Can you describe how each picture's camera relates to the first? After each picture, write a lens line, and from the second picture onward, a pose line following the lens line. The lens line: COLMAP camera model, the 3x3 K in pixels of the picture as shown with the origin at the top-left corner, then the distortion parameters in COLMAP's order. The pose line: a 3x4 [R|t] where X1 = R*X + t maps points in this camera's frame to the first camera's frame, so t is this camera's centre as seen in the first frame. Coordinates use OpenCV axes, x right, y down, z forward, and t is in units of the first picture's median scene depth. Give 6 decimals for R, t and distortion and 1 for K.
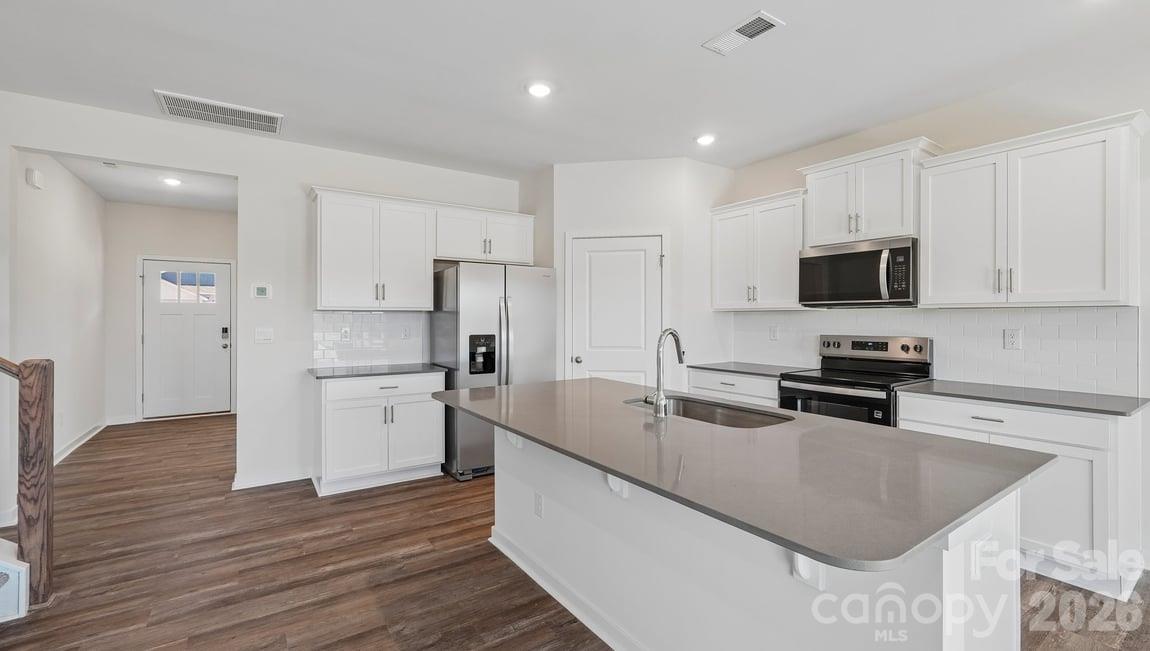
lens RADIAL K [[484.3, 0, 575.6], [0, 484.3, 318.7], [0, 0, 1]] dist [-0.016483, 0.006098]
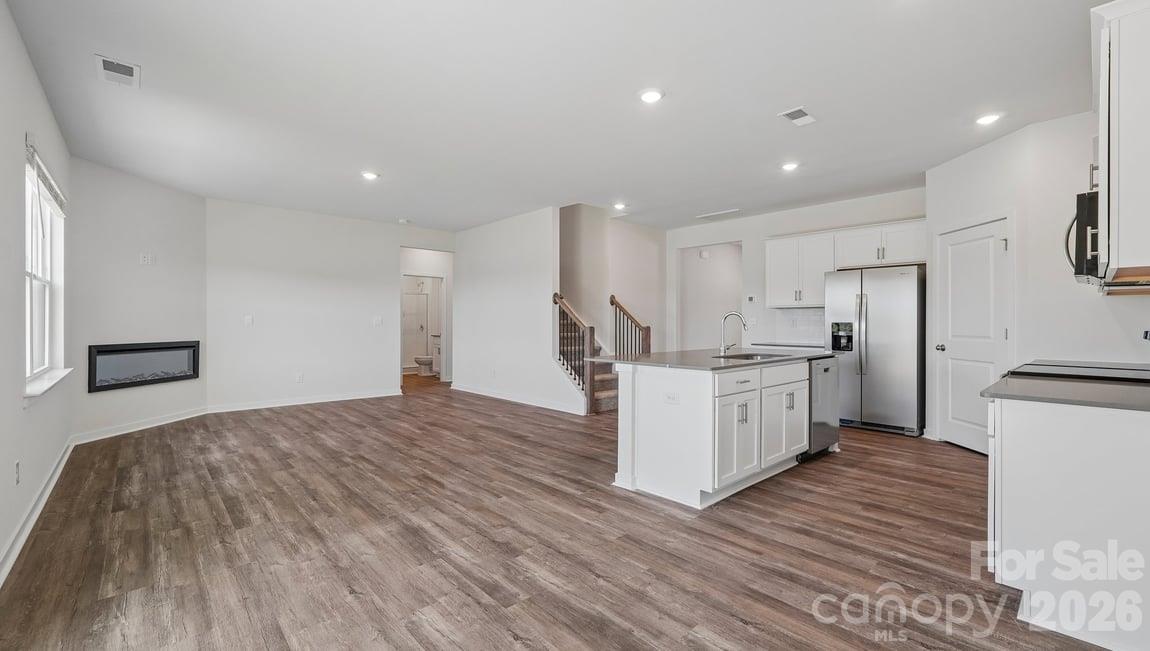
lens RADIAL K [[484.3, 0, 575.7], [0, 484.3, 321.4], [0, 0, 1]] dist [-0.016483, 0.006098]
pose [[0.145197, -0.001946, -0.989401, 1.119133], [-0.002060, 0.999995, -0.002269, 0.036534], [0.989401, 0.002368, 0.145192, 0.052480]]
